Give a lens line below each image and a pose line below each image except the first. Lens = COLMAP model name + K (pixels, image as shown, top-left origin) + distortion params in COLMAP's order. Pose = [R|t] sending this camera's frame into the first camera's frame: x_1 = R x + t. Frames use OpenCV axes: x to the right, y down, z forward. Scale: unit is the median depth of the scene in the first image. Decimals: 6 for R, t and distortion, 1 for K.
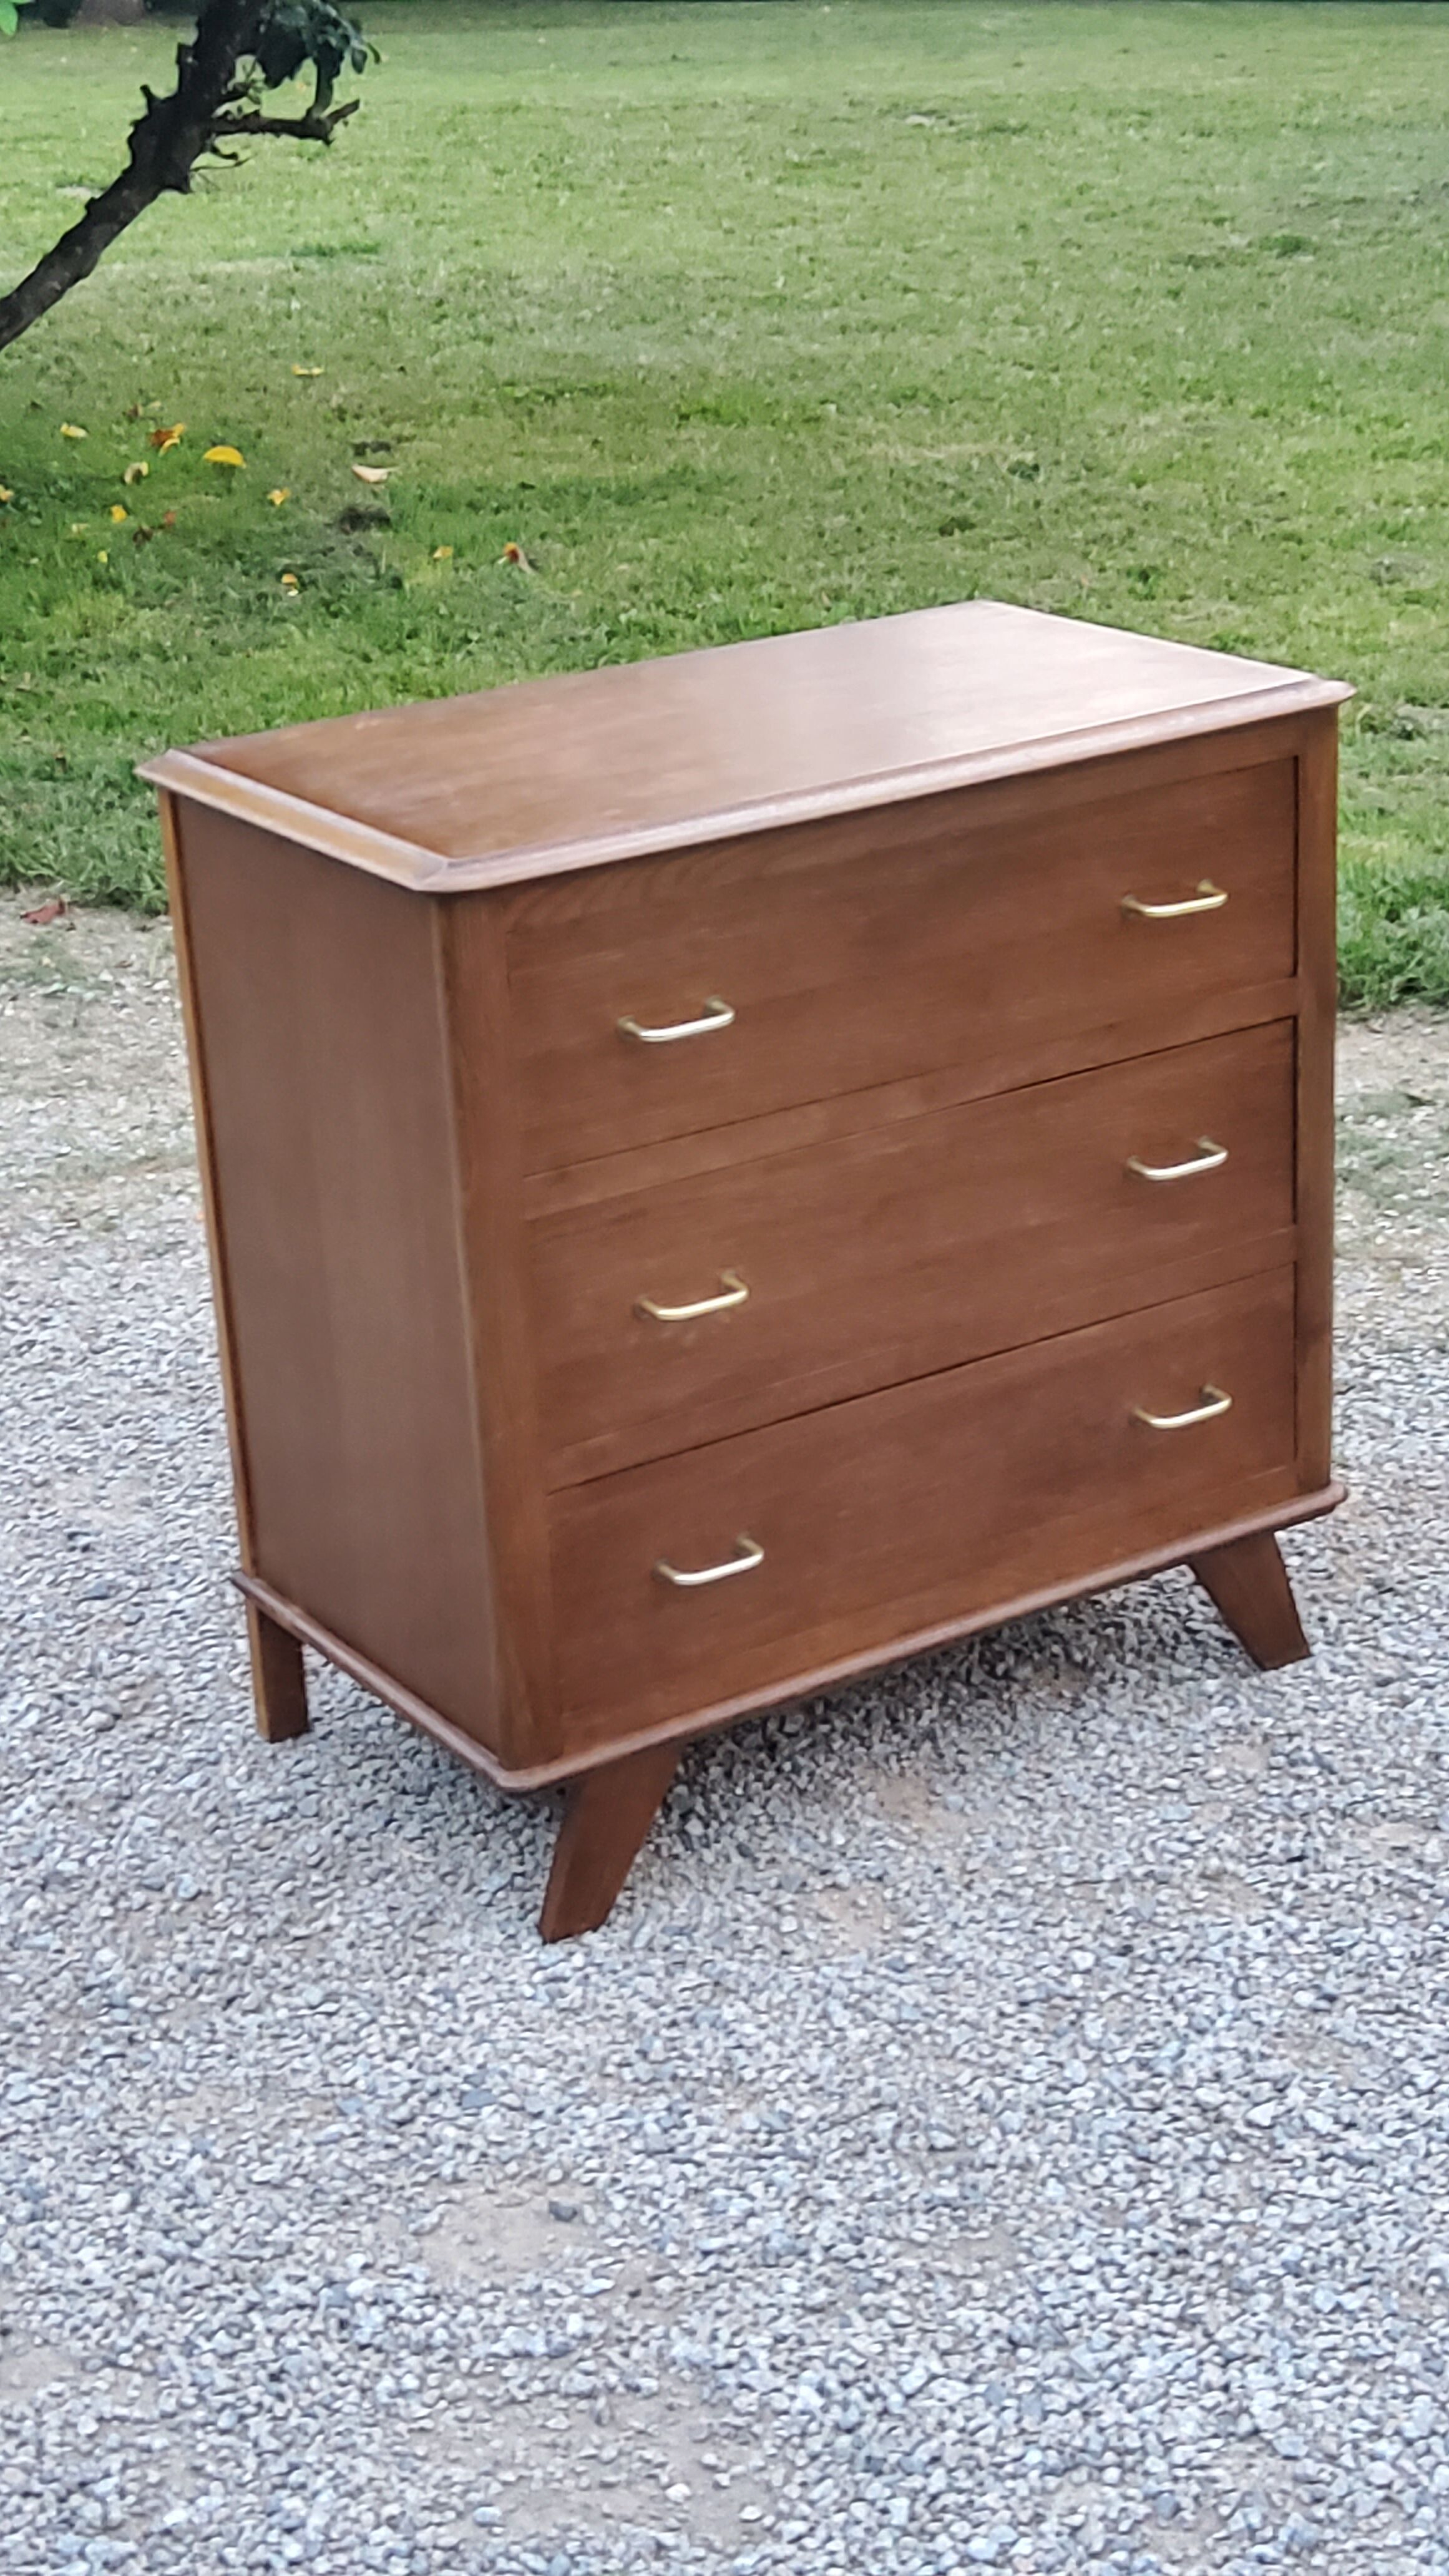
lens RADIAL K [[3853.7, 0, 763.5], [0, 3853.7, 1265.5], [0, 0, 1]] dist [0.106596, 0.000000]
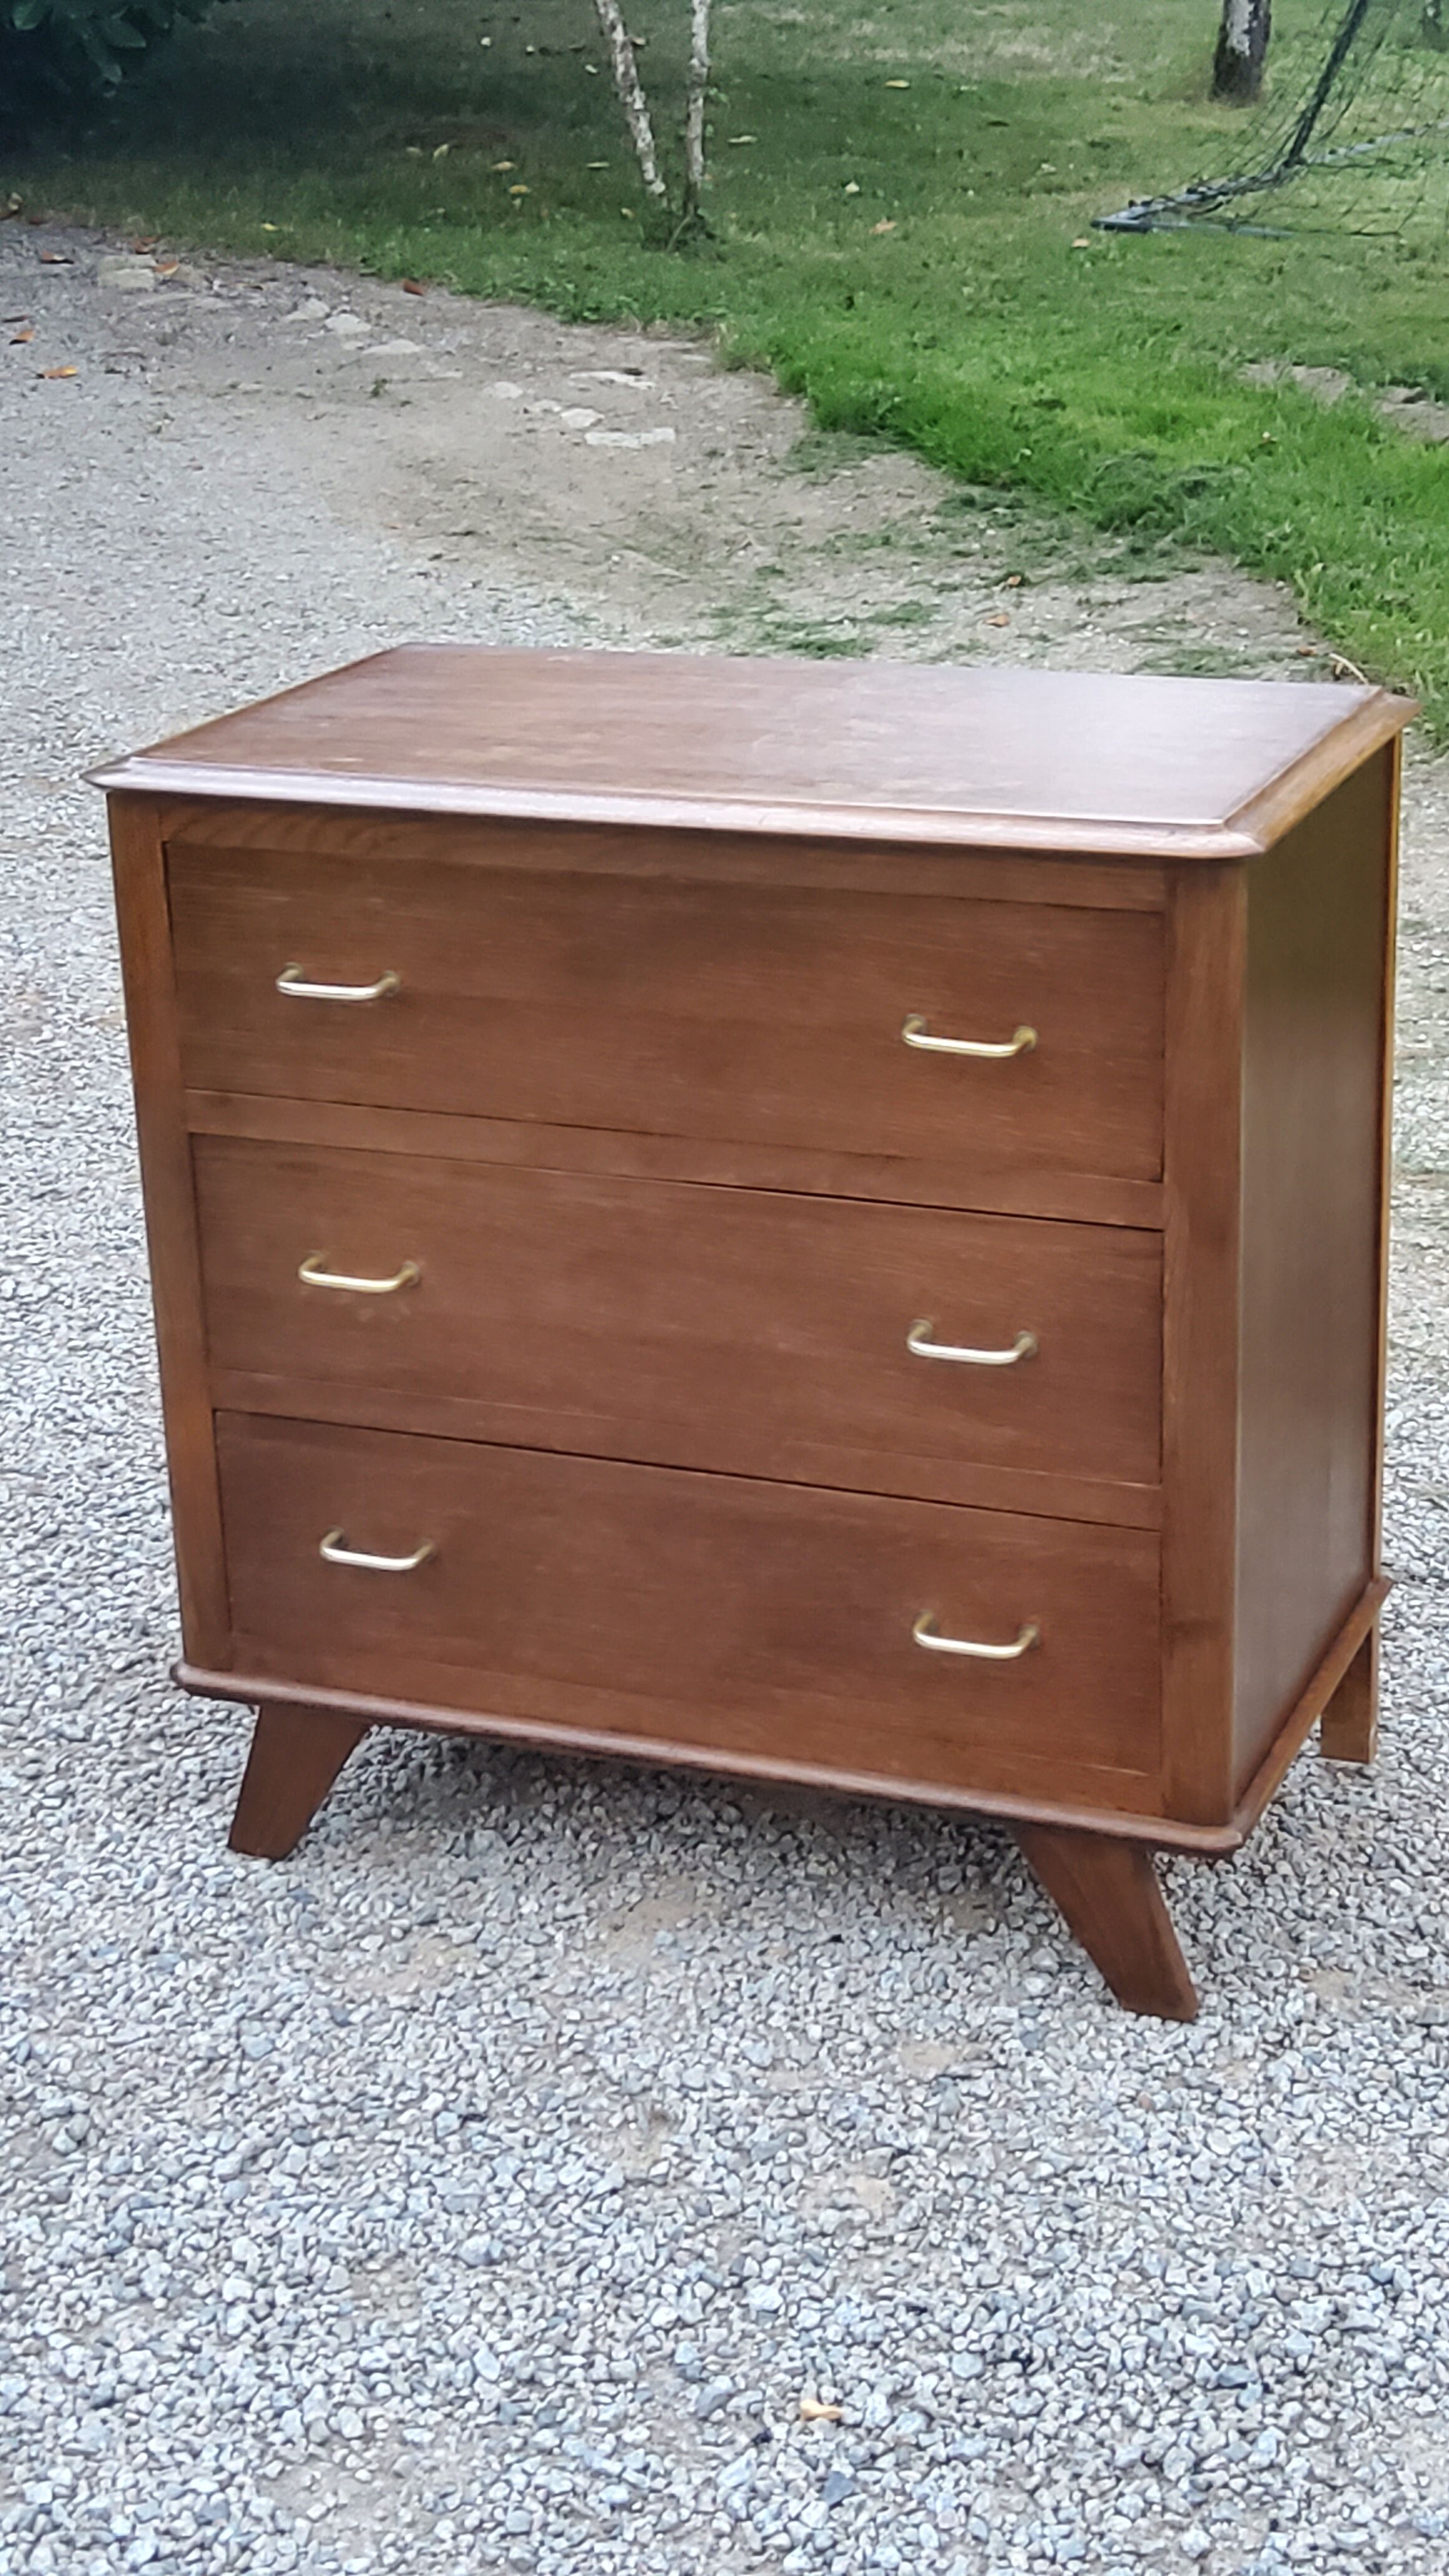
lens RADIAL K [[3853.7, 0, 763.2], [0, 3853.7, 1264.5], [0, 0, 1]] dist [0.106596, 0.000000]
pose [[0.560923, 0.306577, -0.769010, 0.743231], [-0.294815, 0.941980, 0.160494, -0.169980], [0.773595, 0.136691, 0.618762, 0.453779]]
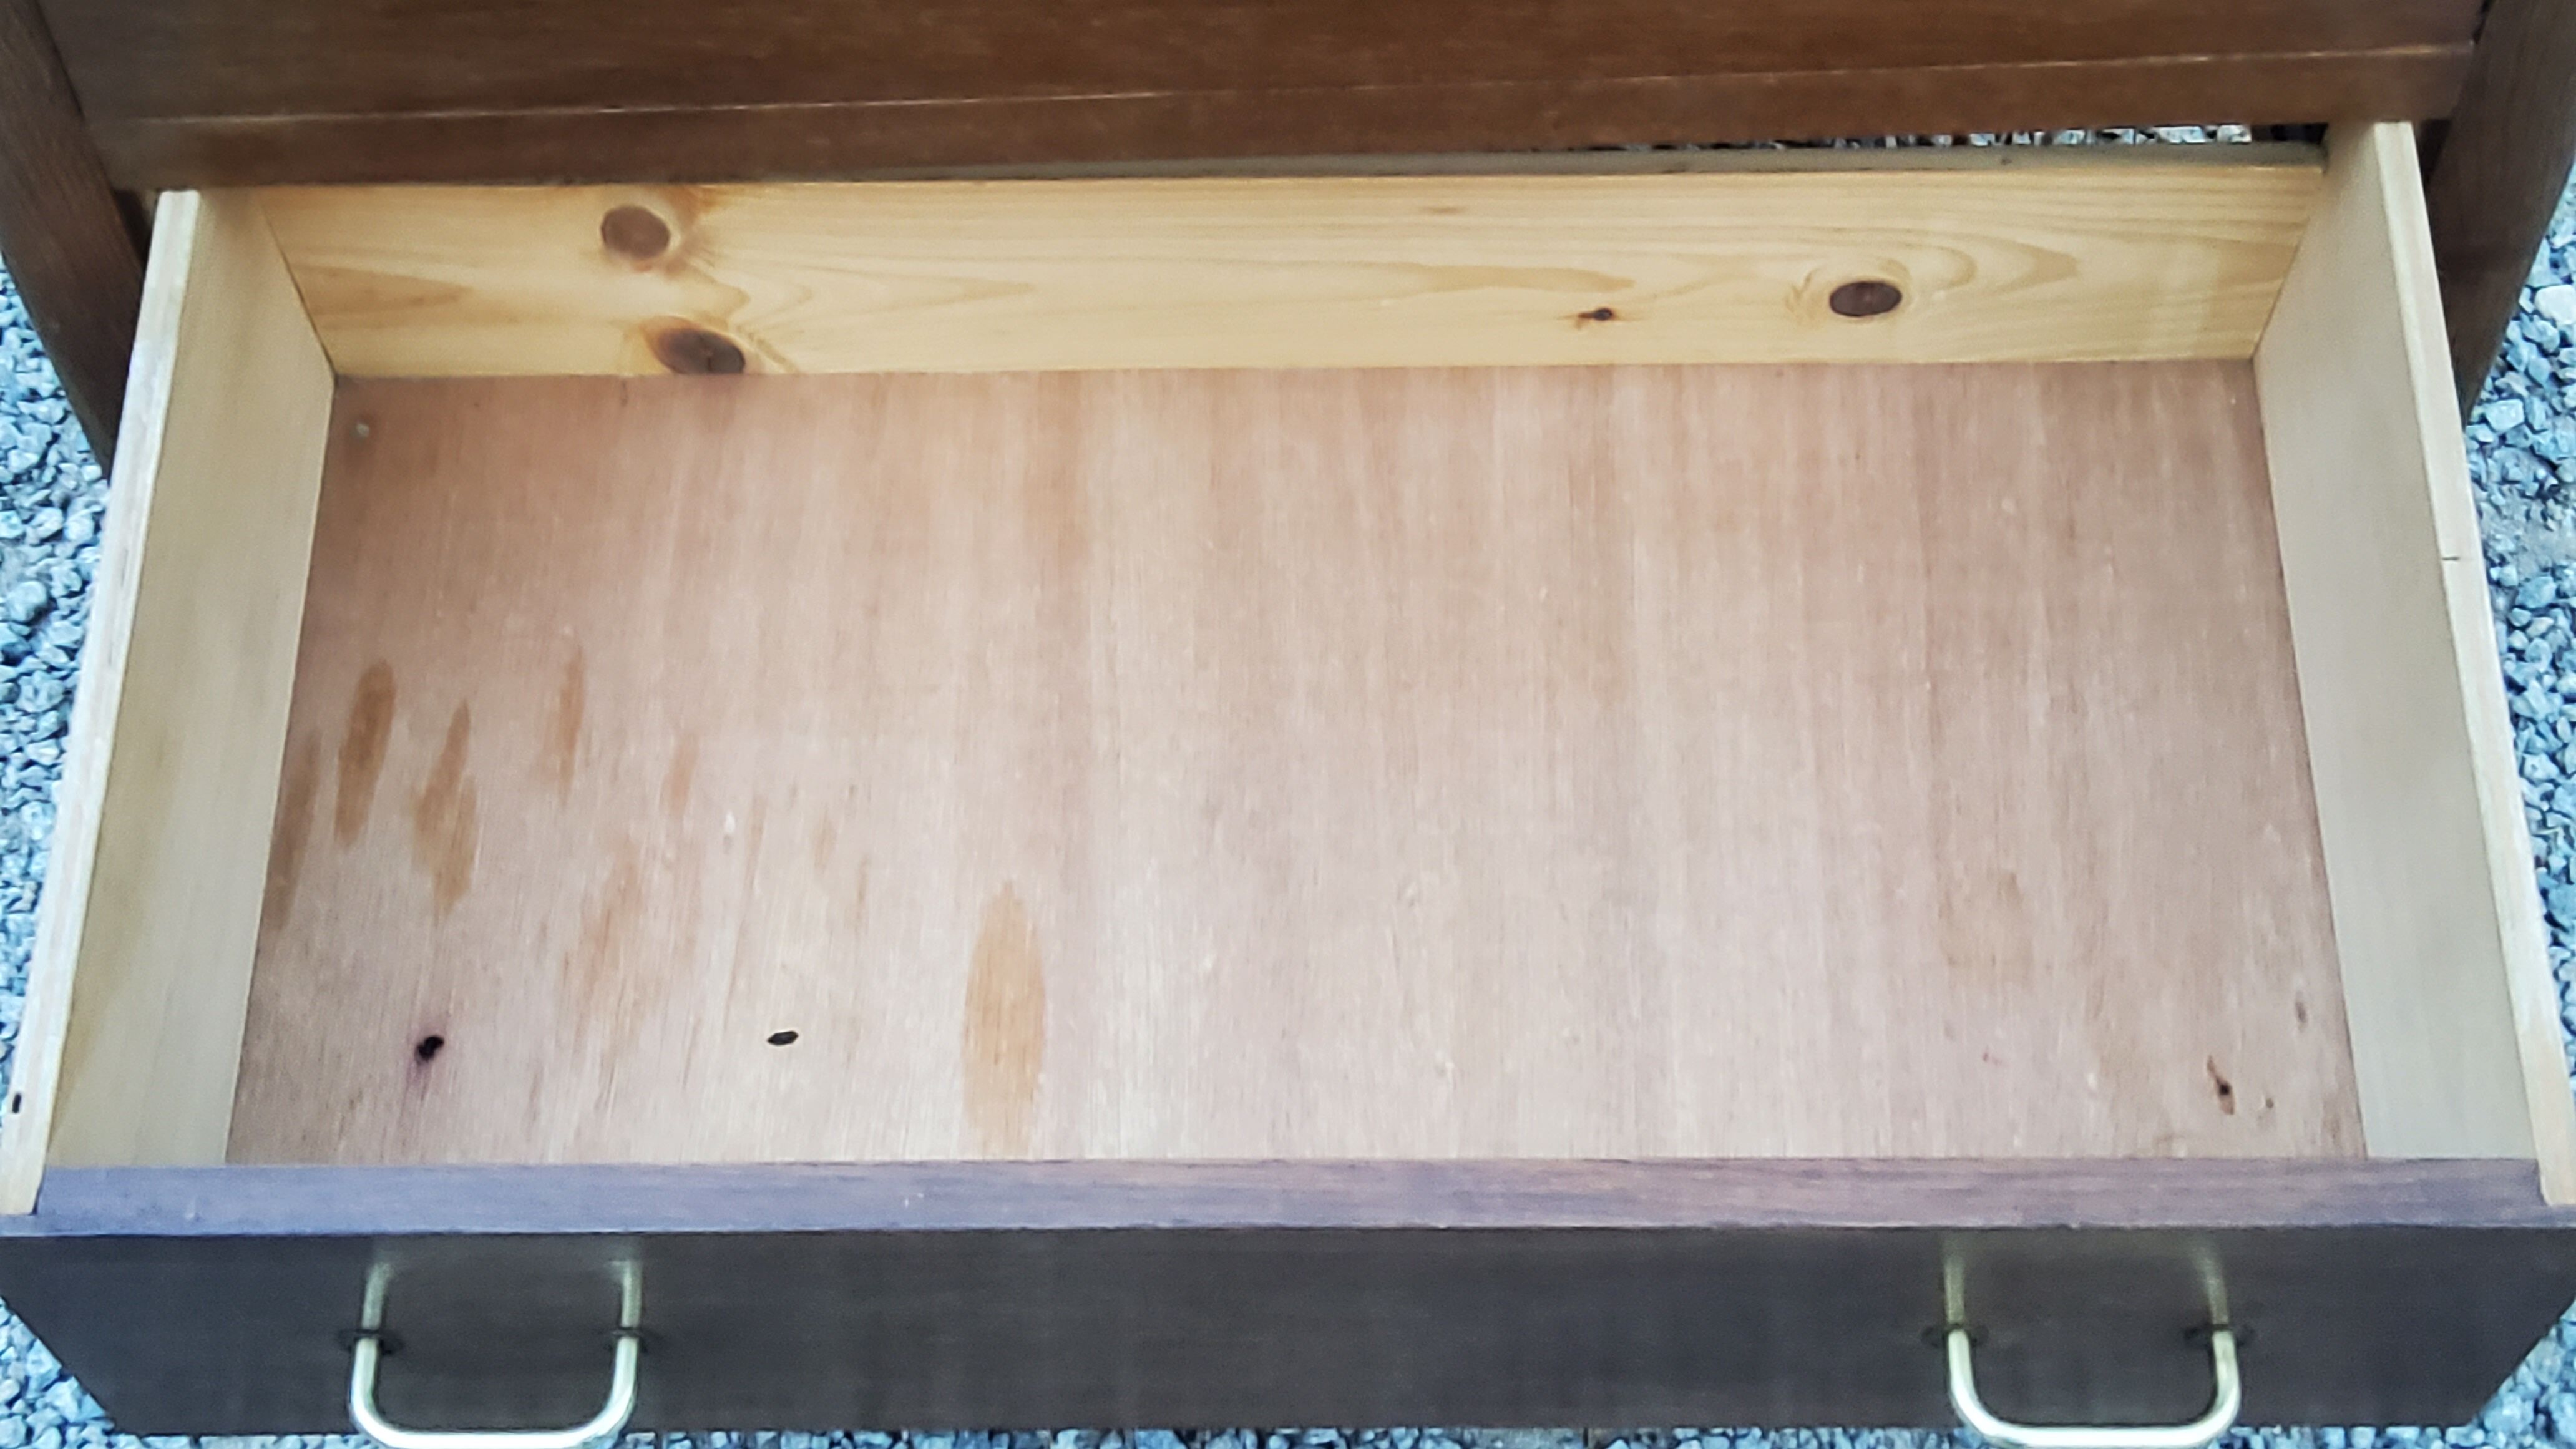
lens RADIAL K [[3853.7, 0, 1277.0], [0, 3853.7, 711.3], [0, 0, 1]] dist [0.106596, 0.000000]
pose [[0.842113, 0.469973, -0.264519, 0.180461], [-0.213818, 0.741244, 0.636270, -0.186684], [0.495103, -0.479253, 0.724700, 0.683157]]
